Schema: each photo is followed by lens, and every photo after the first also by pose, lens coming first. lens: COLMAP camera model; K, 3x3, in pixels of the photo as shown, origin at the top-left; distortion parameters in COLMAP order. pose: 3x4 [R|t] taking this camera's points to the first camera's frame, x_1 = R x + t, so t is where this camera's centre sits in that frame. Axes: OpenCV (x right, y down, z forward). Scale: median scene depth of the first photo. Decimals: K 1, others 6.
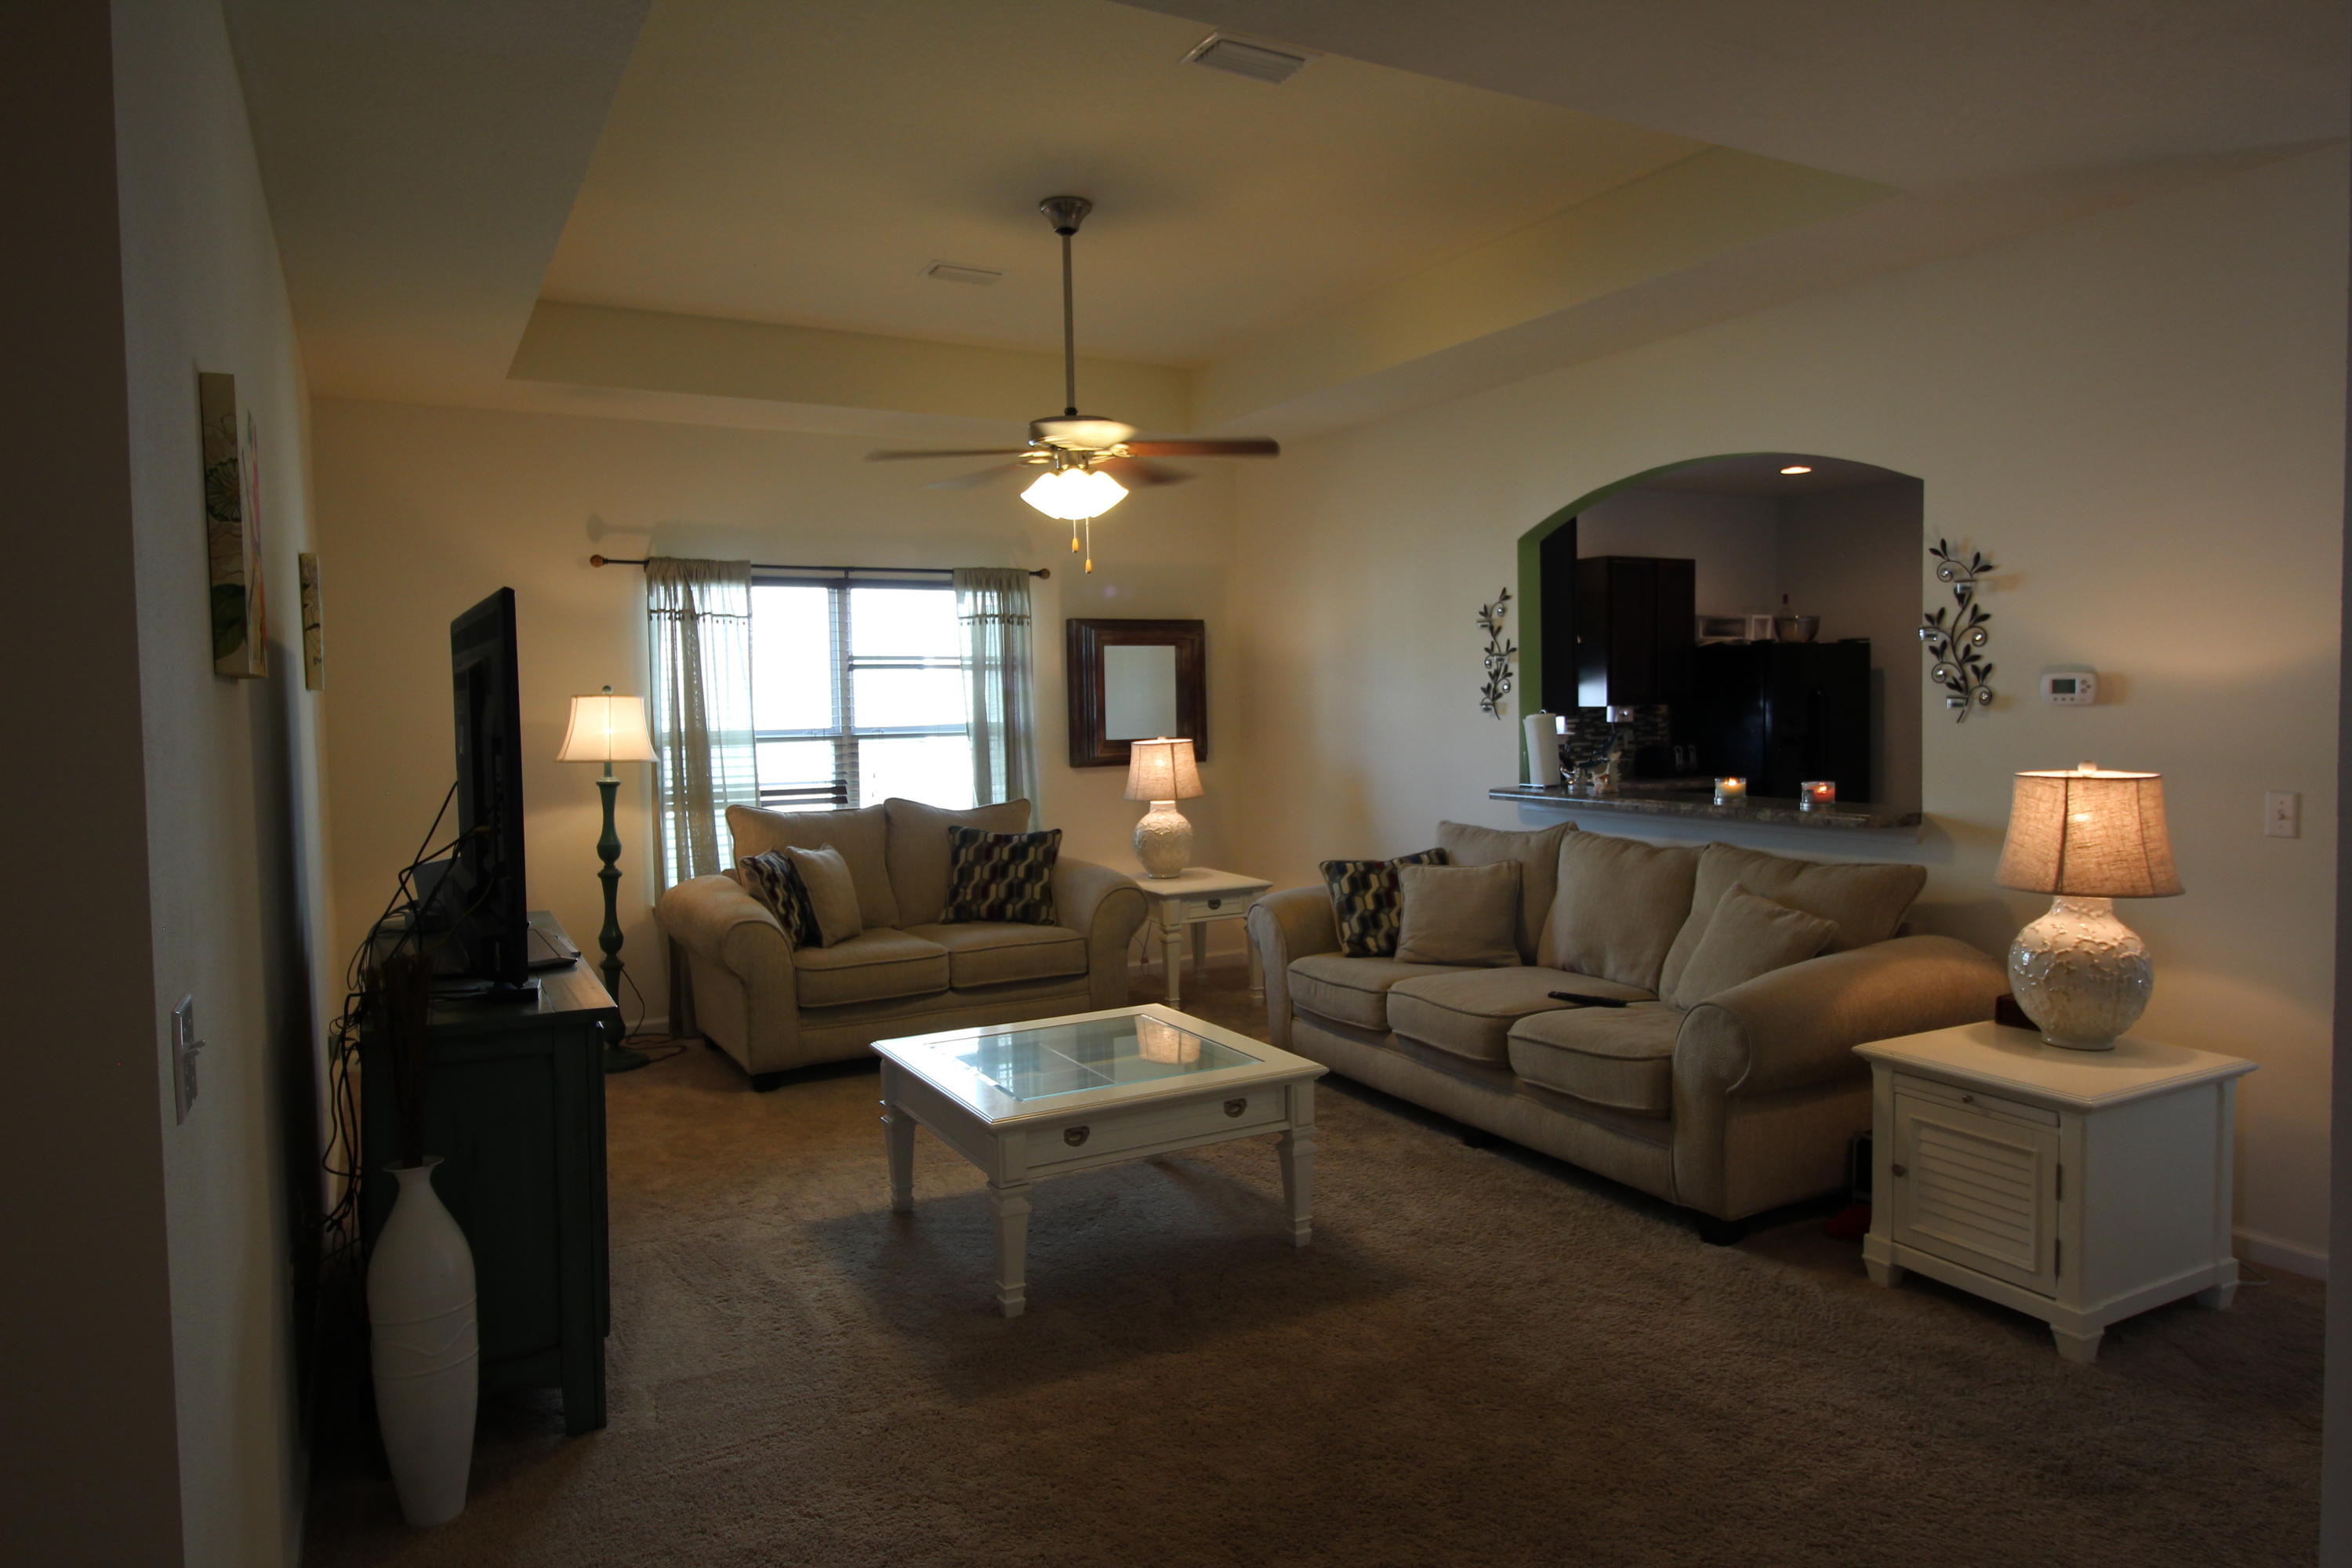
lens RADIAL K [[1449.1, 0, 1178.9], [0, 1449.1, 774.0], [0, 0, 1]] dist [0.004508, -0.009706]
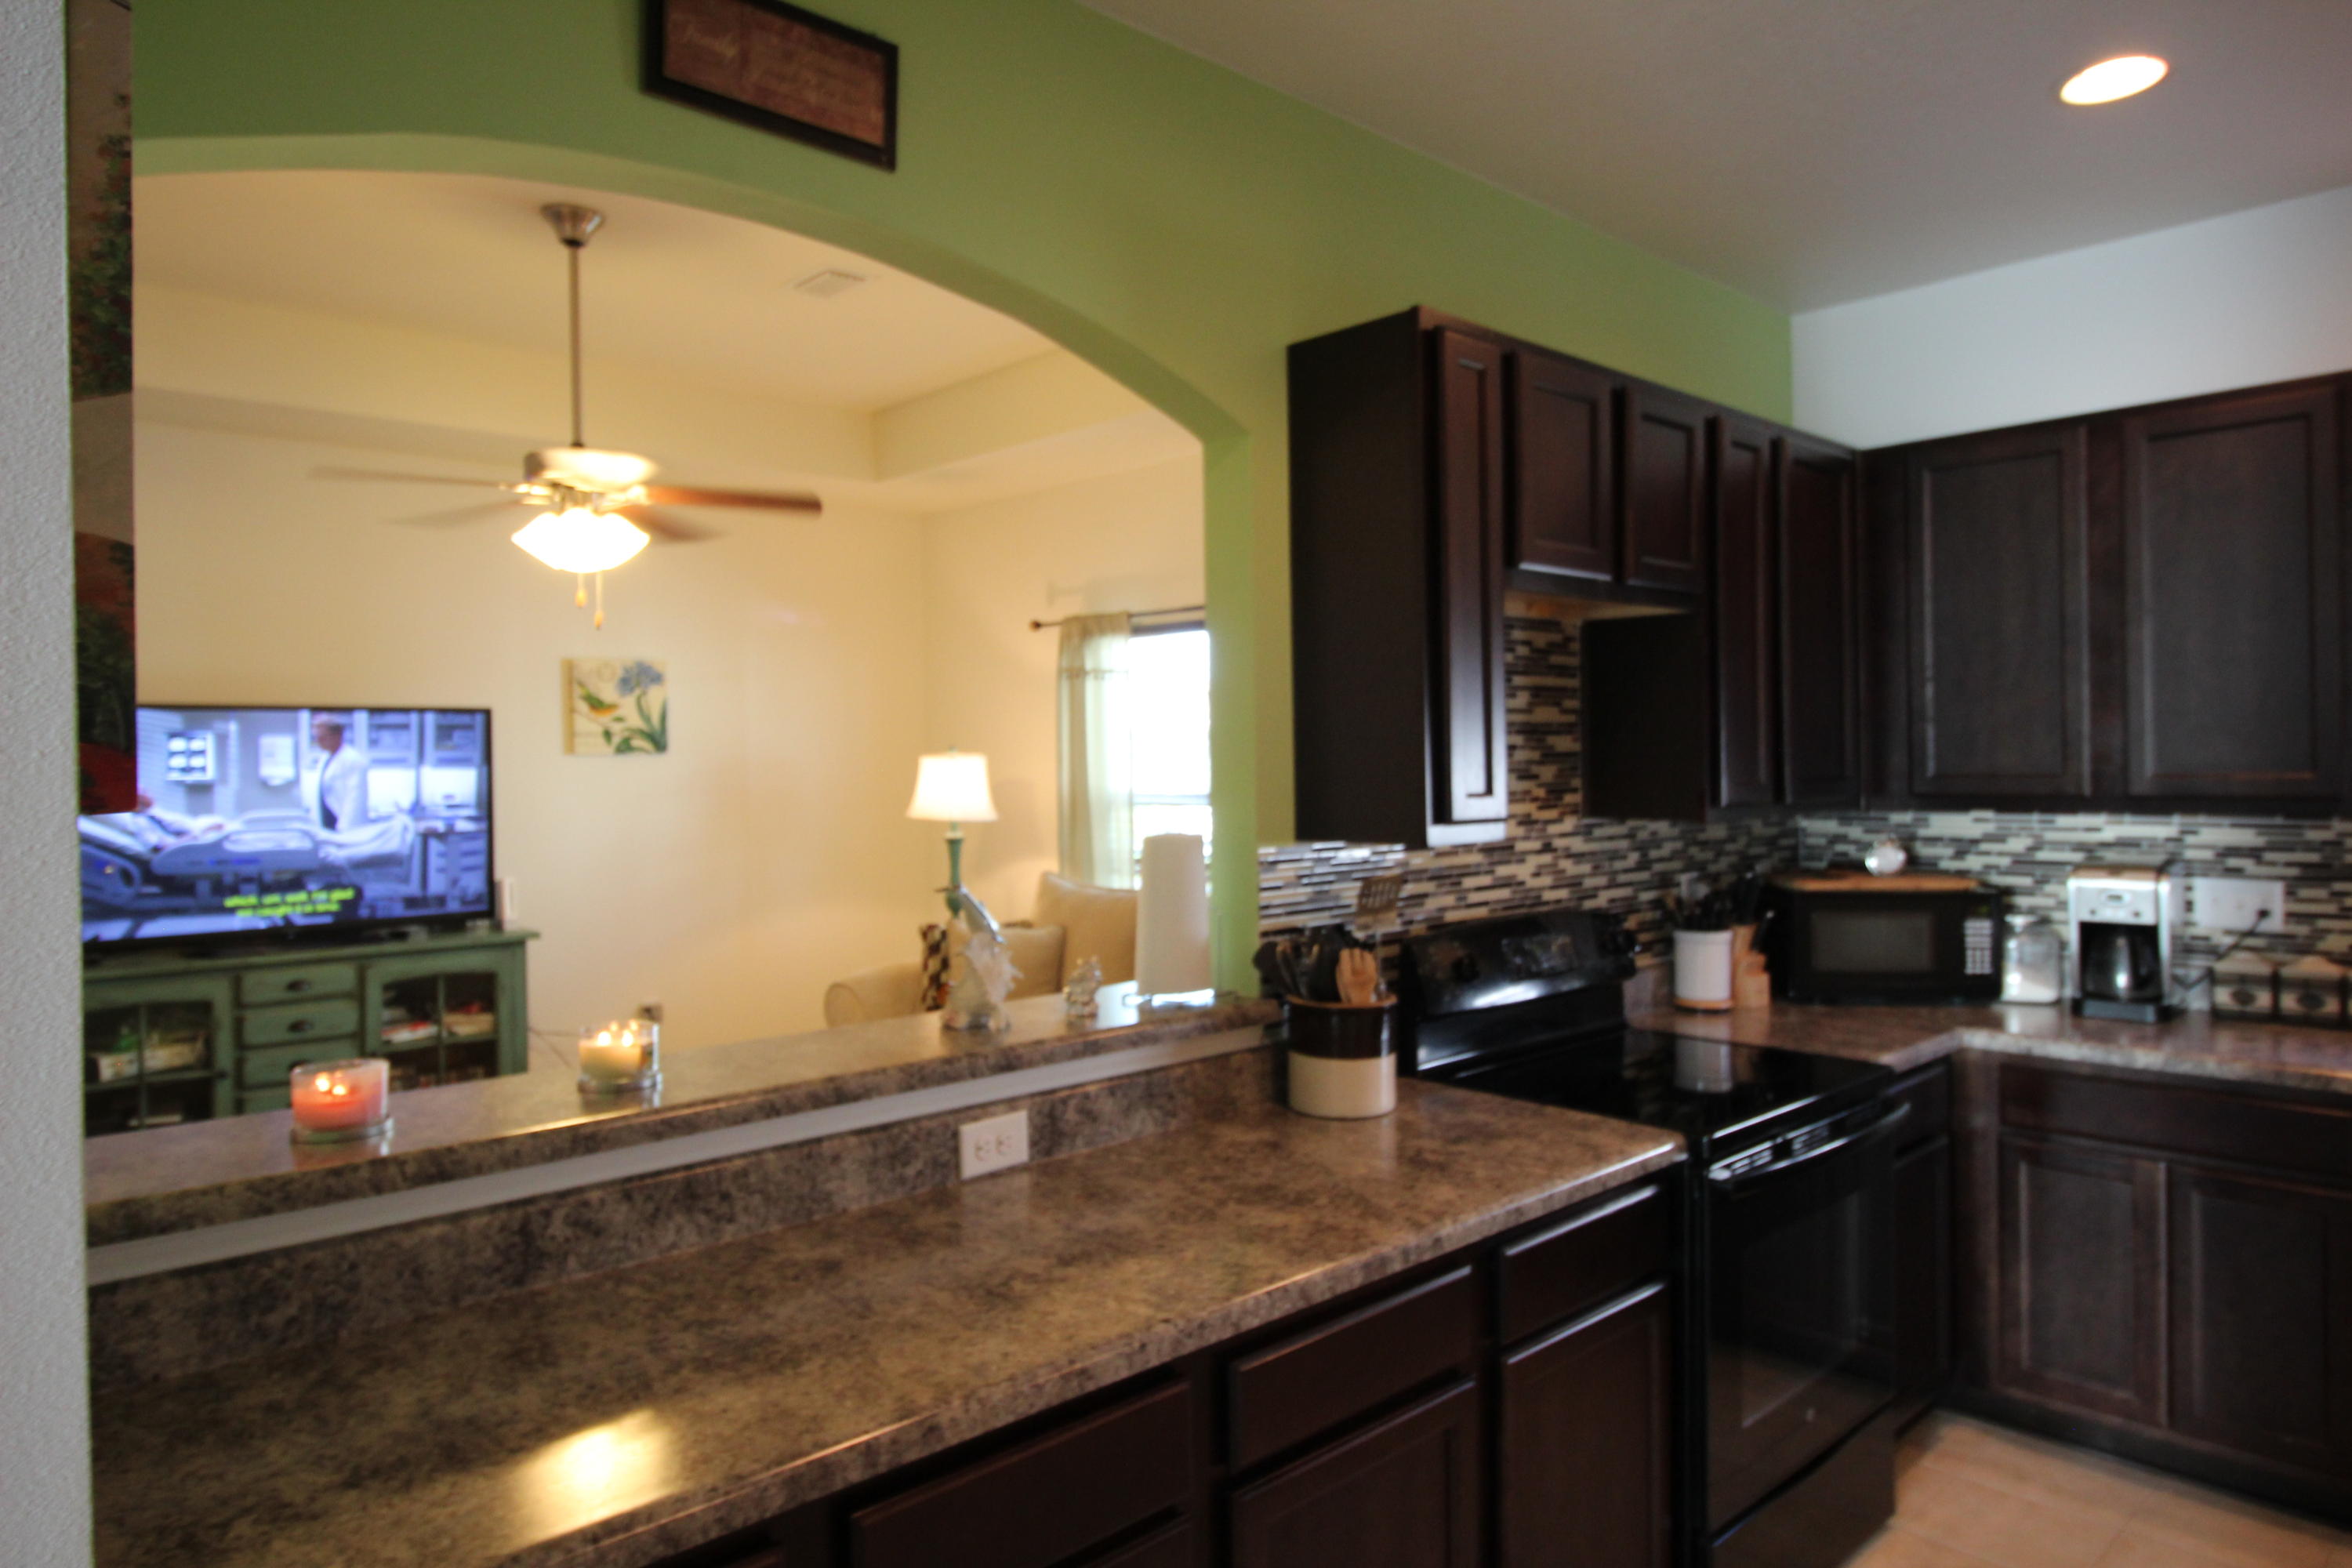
lens RADIAL K [[1449.1, 0, 1173.1], [0, 1449.1, 764.1], [0, 0, 1]] dist [0.004508, -0.009706]
pose [[0.236193, 0.019408, -0.971512, 0.601091], [-0.045968, 0.998904, 0.008779, -0.057576], [0.970618, 0.042585, 0.236826, 0.802875]]
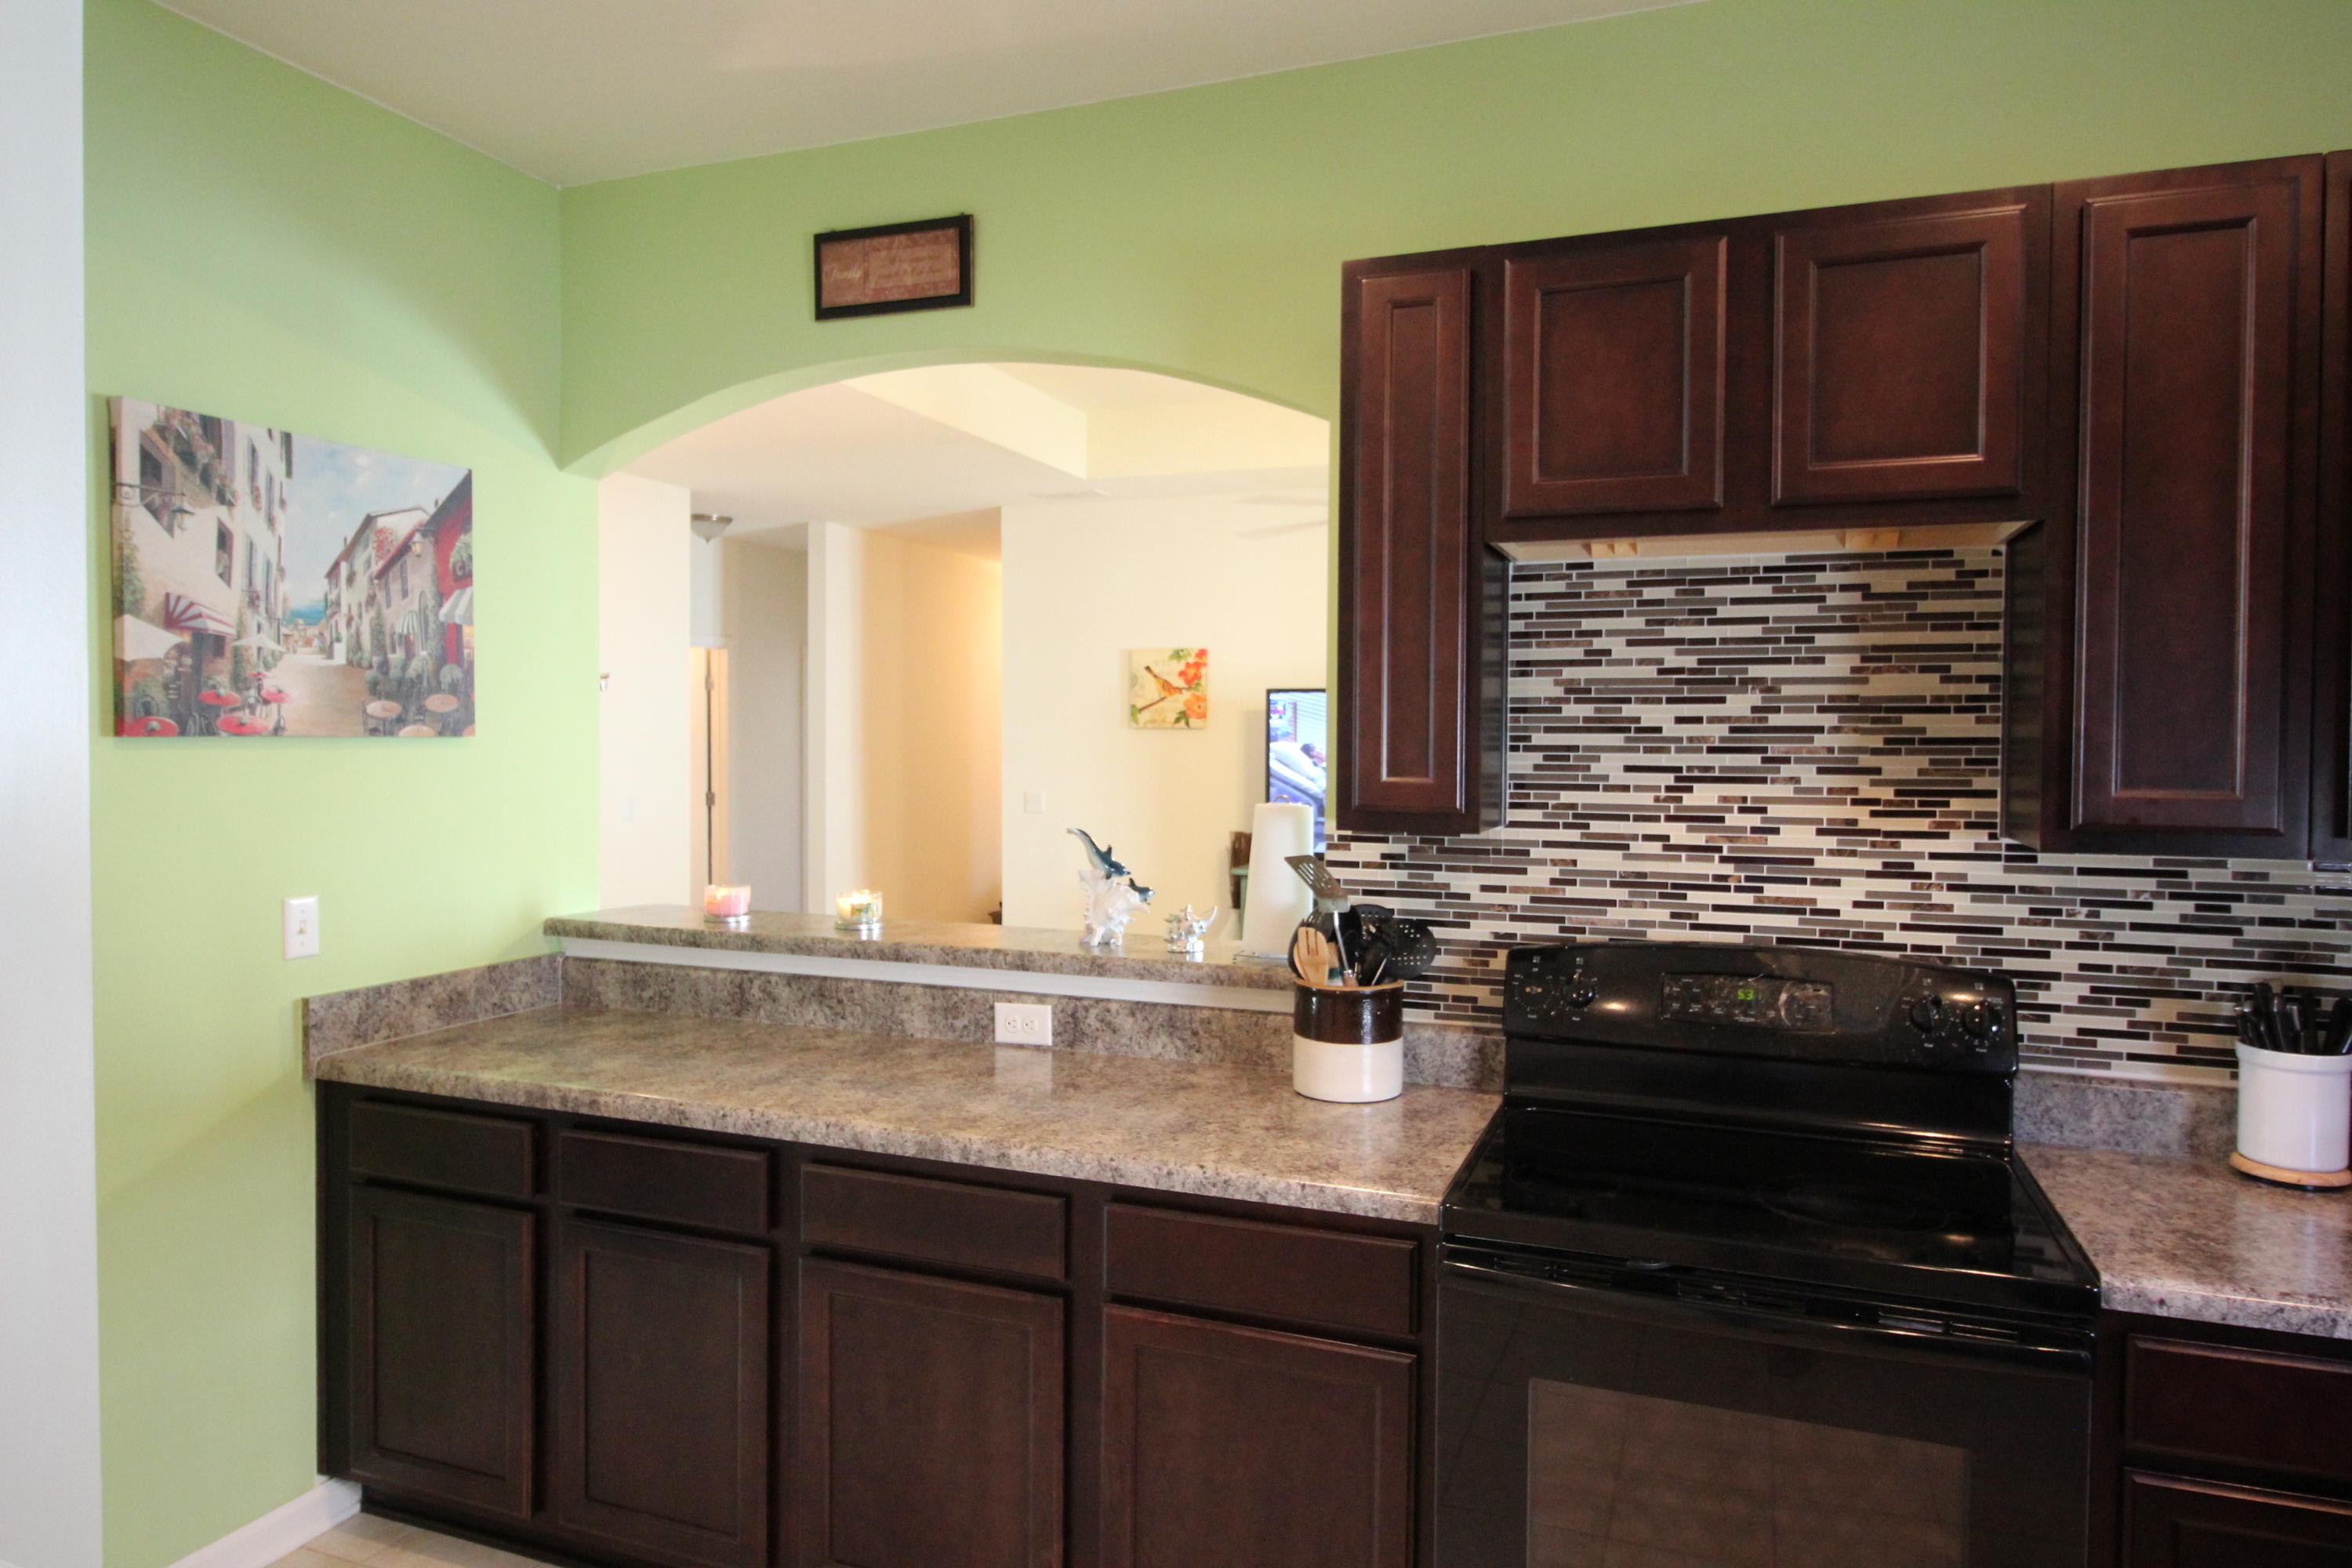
lens RADIAL K [[1449.1, 0, 1177.4], [0, 1449.1, 764.7], [0, 0, 1]] dist [0.004508, -0.009706]
pose [[-0.766766, 0.024817, -0.641447, 0.514750], [-0.030034, 0.996771, 0.074467, -0.077250], [0.641224, 0.076364, -0.763545, 1.195251]]
